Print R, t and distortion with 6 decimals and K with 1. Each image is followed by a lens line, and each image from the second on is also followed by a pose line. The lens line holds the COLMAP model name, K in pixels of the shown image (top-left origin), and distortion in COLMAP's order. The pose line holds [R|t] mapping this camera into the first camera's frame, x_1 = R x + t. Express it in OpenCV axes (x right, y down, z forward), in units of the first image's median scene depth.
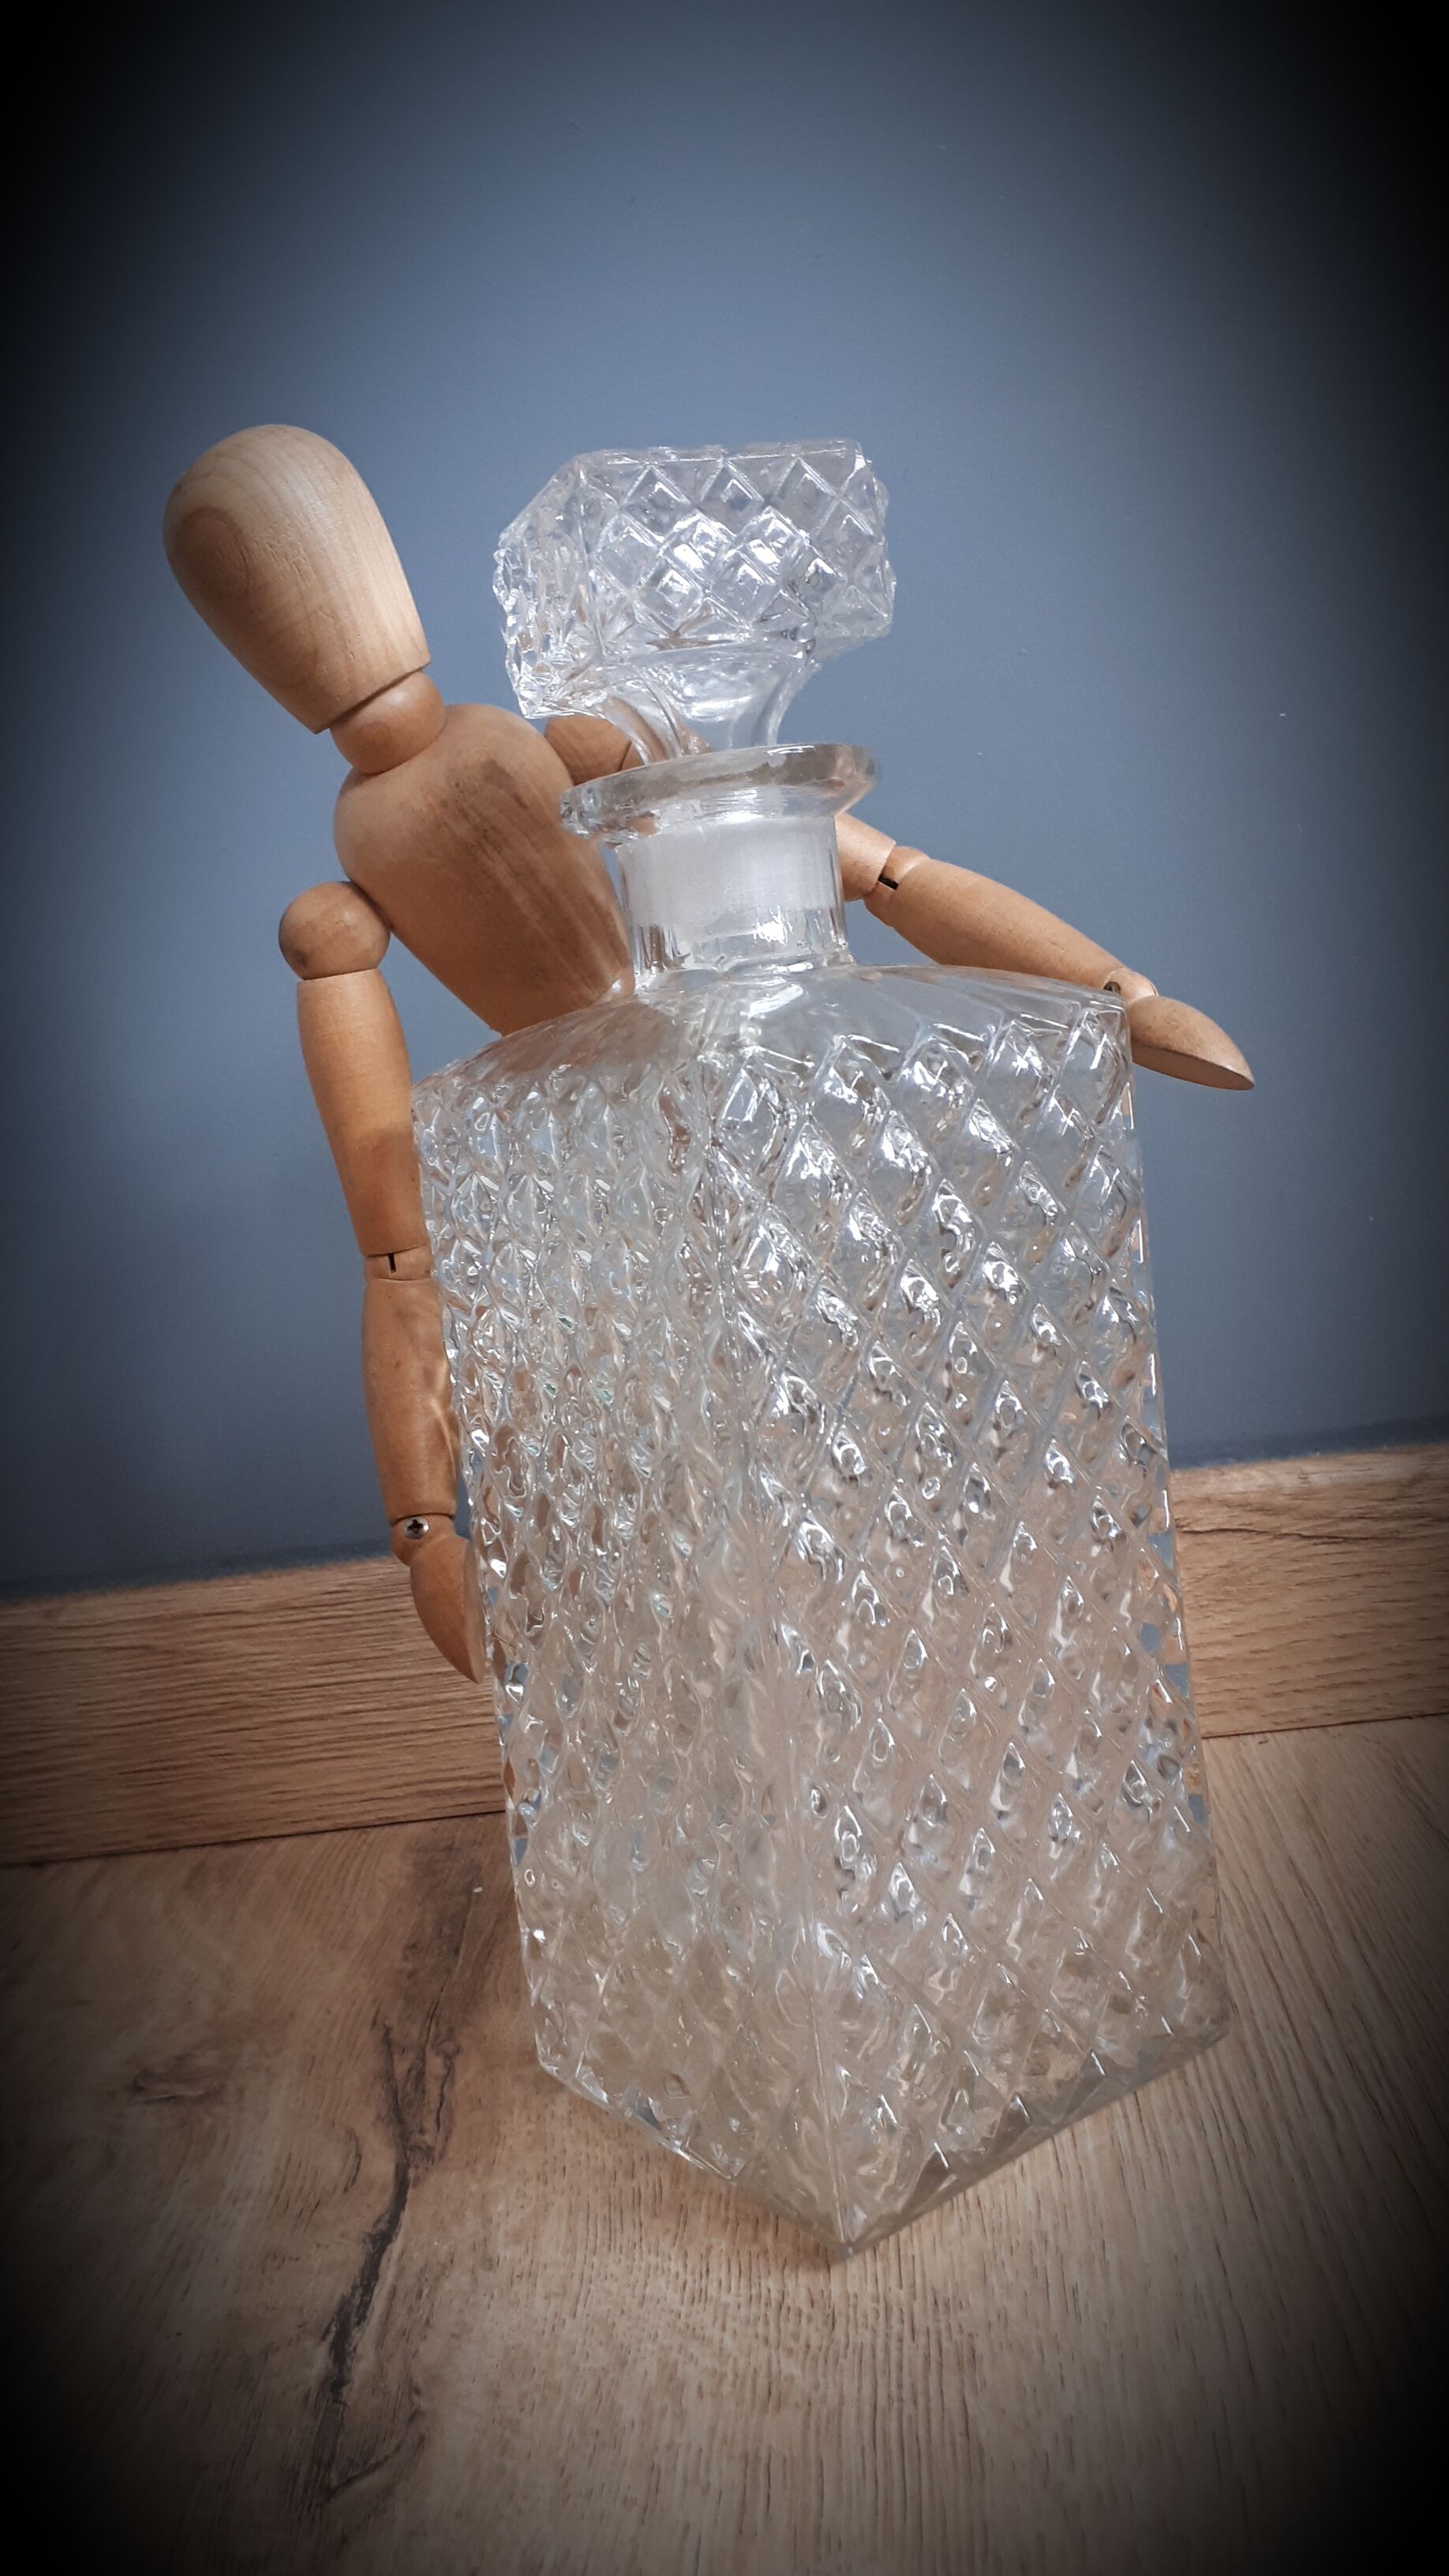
lens RADIAL K [[2073.0, 0, 735.8], [0, 2073.0, 1232.4], [0, 0, 1]] dist [0.172874, -0.226758]
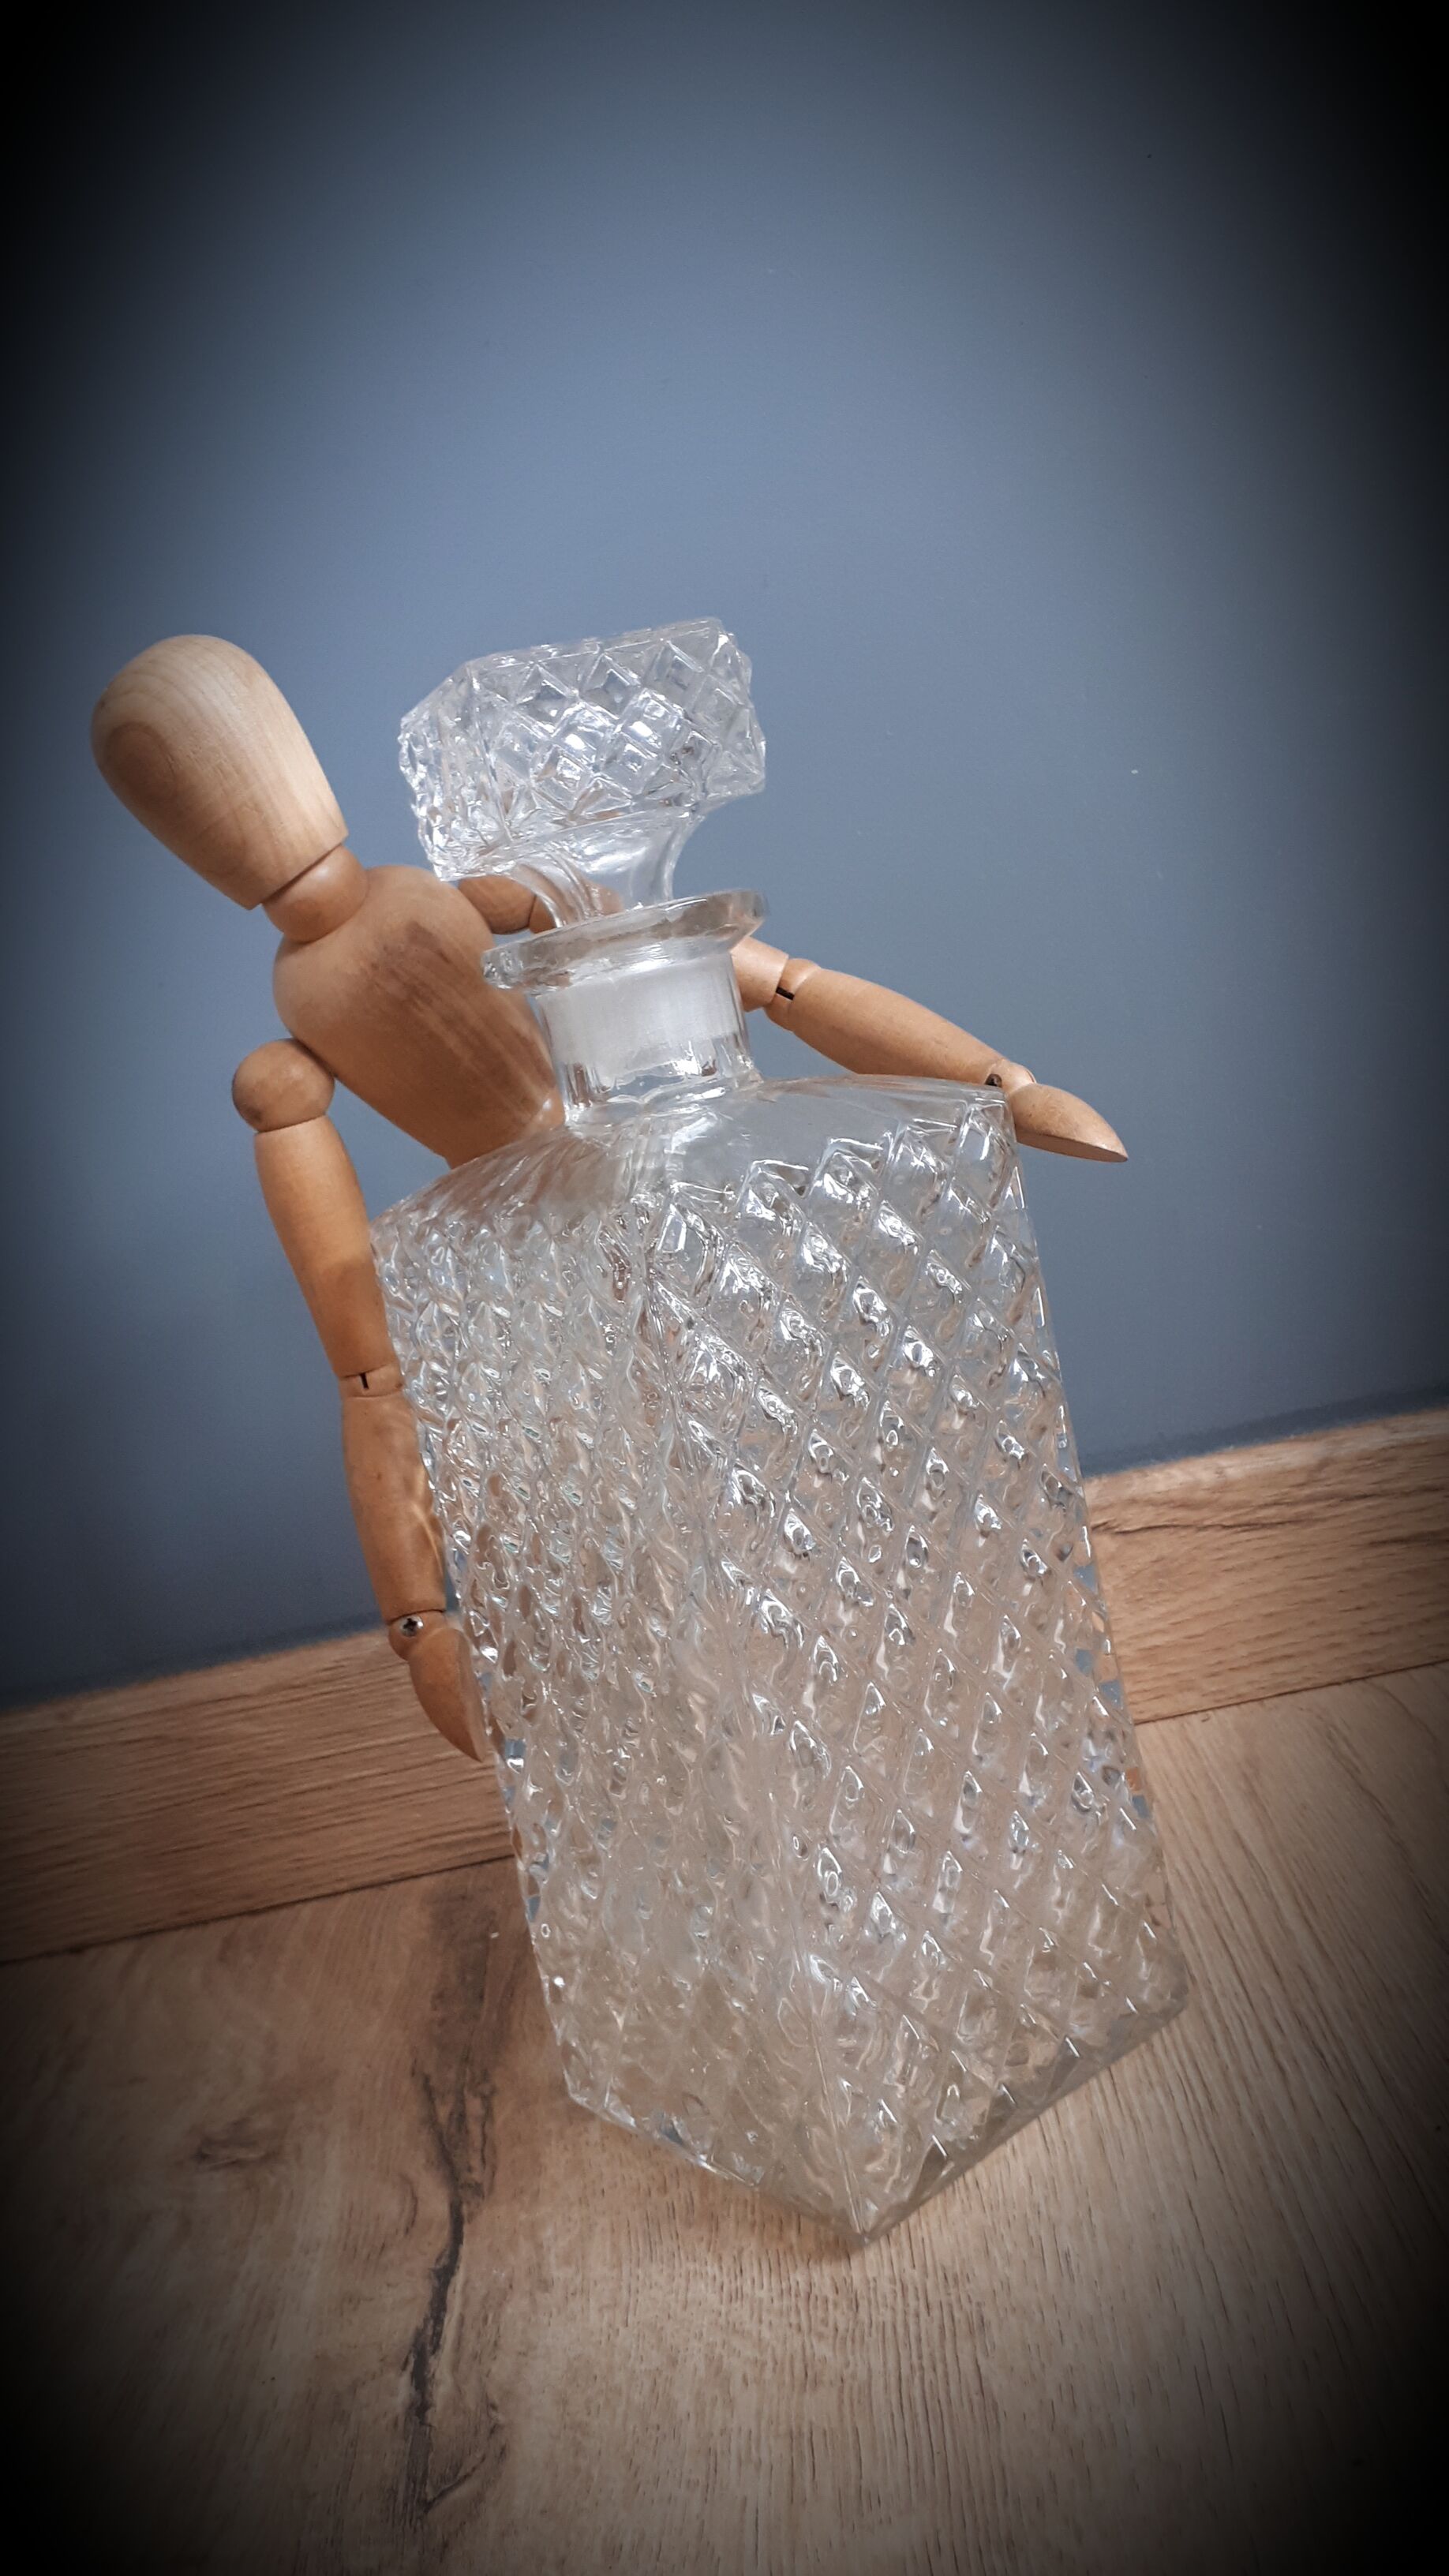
lens RADIAL K [[2108.7, 0, 713.8], [0, 2108.7, 1222.9], [0, 0, 1]] dist [0.170756, -0.211510]
pose [[0.995157, -0.095872, 0.021703, 0.000459], [0.095539, 0.995299, 0.015877, -0.074815], [-0.023123, -0.013727, 0.999638, -0.121667]]
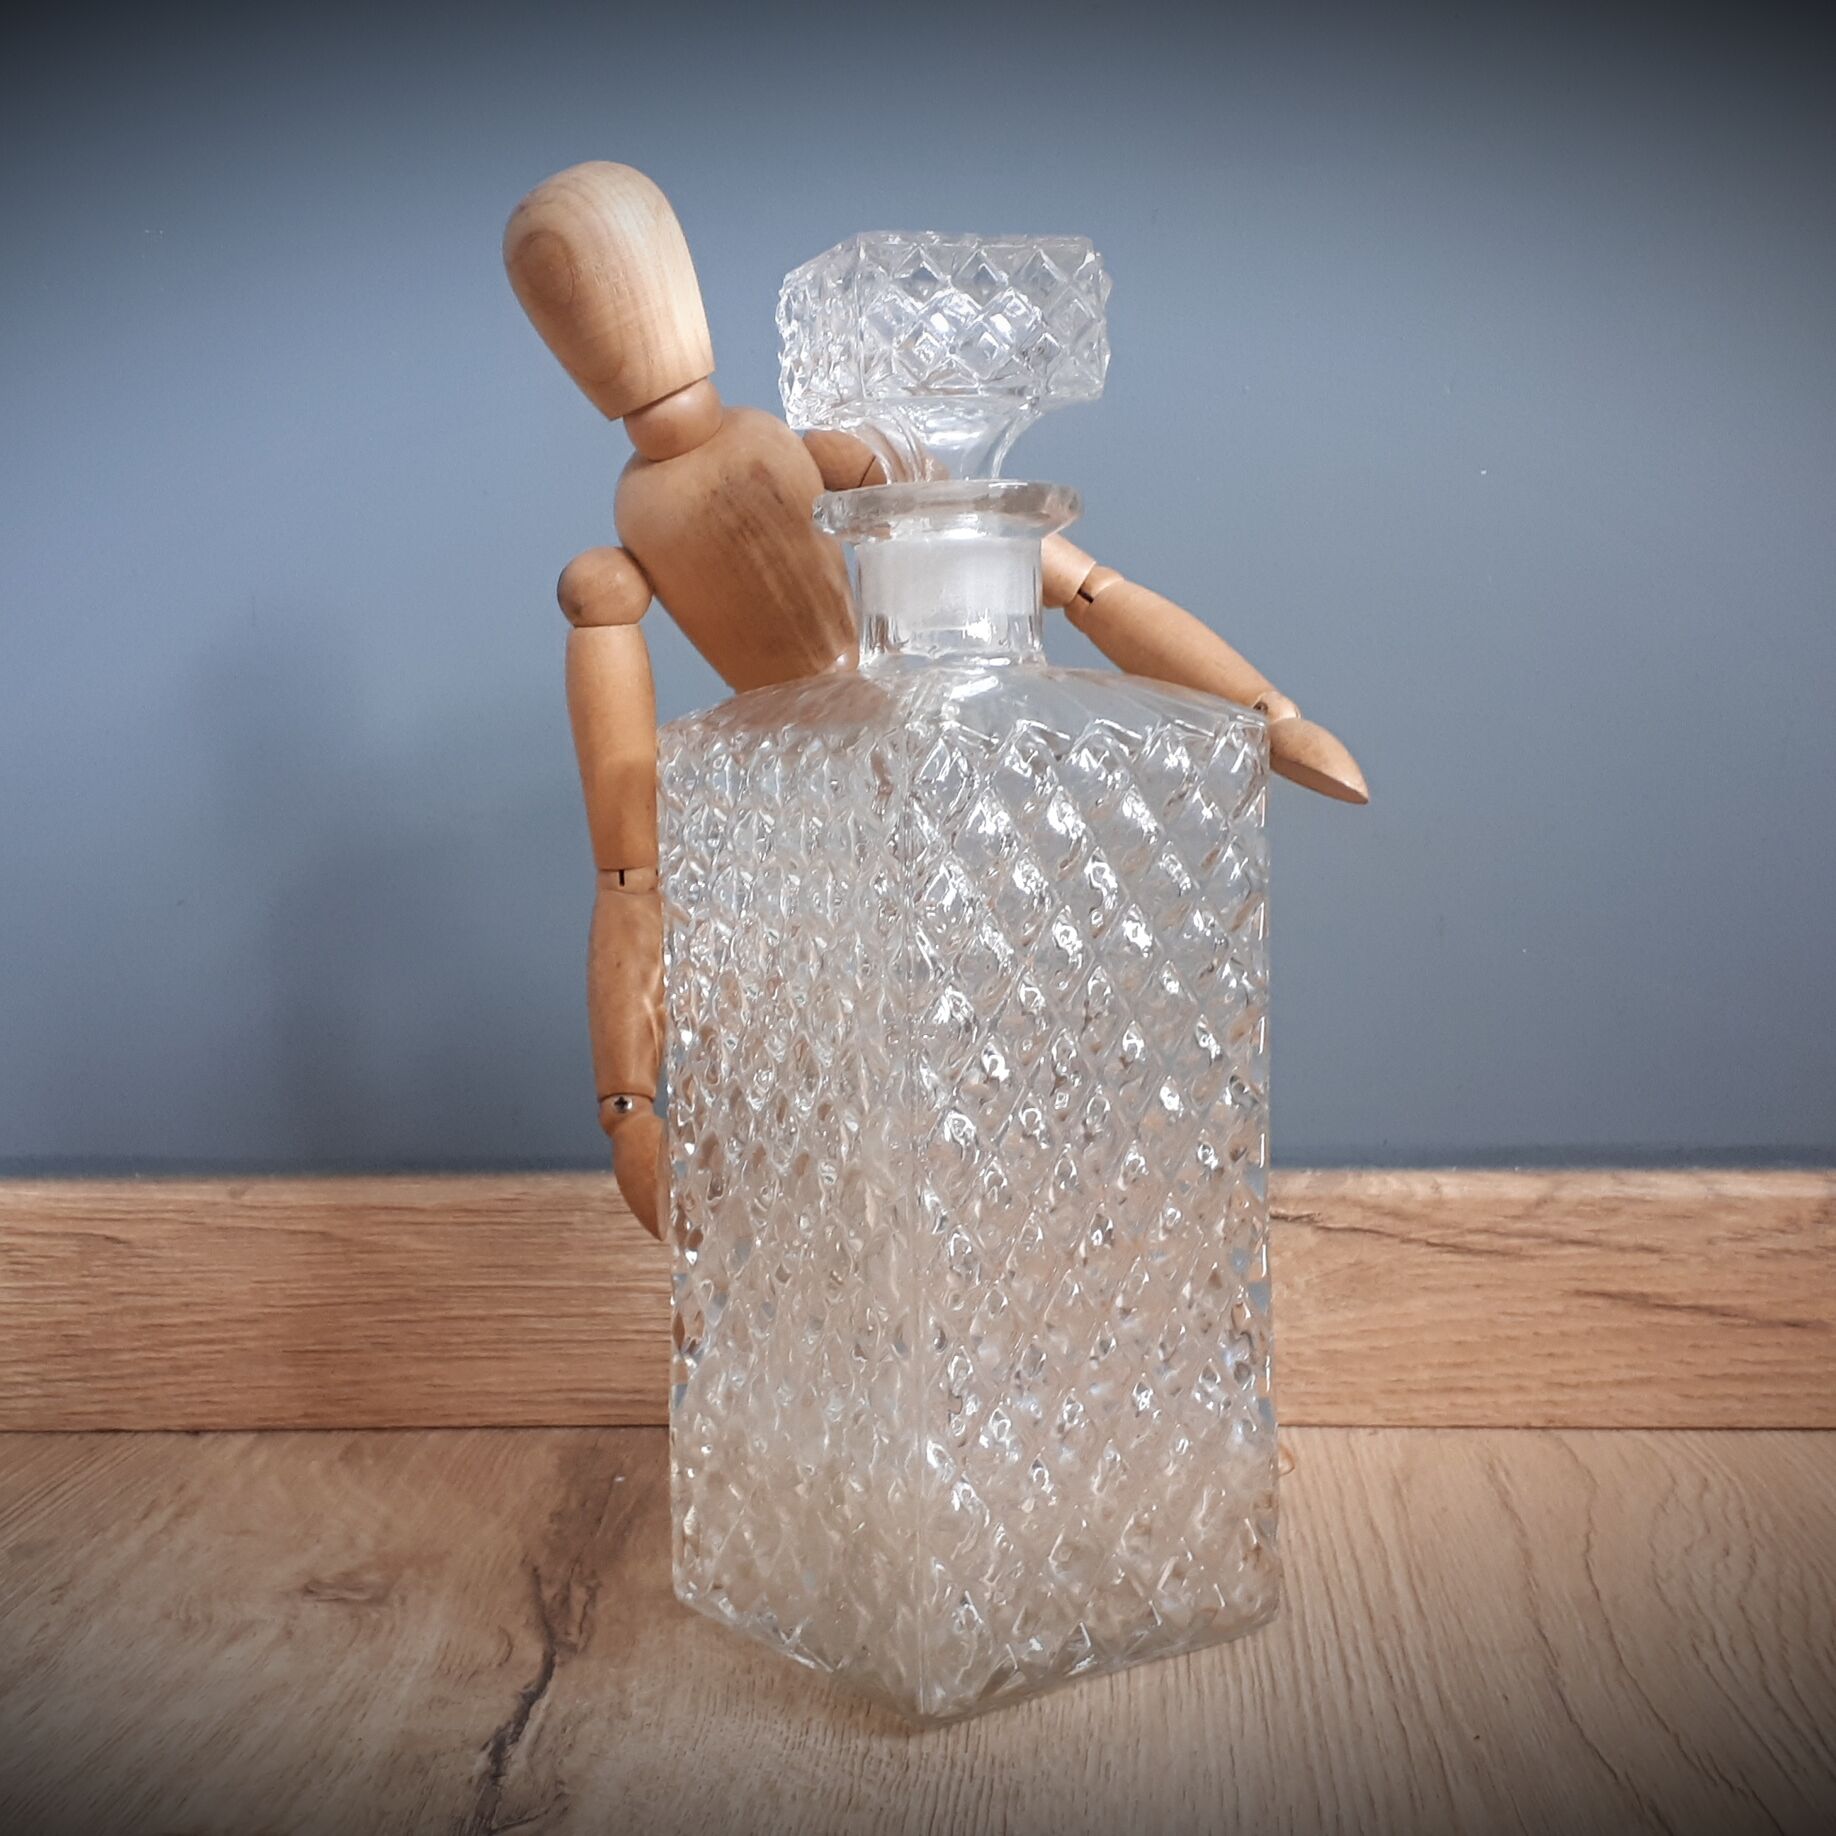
lens RADIAL K [[2739.7, 0, 916.5], [0, 2739.7, 857.3], [0, 0, 1]] dist [0.279530, 0.060458]
pose [[0.994448, 0.104766, -0.009830, 0.011043], [-0.105101, 0.993483, -0.044104, 0.058283], [0.005146, 0.044893, 0.998979, -0.566884]]
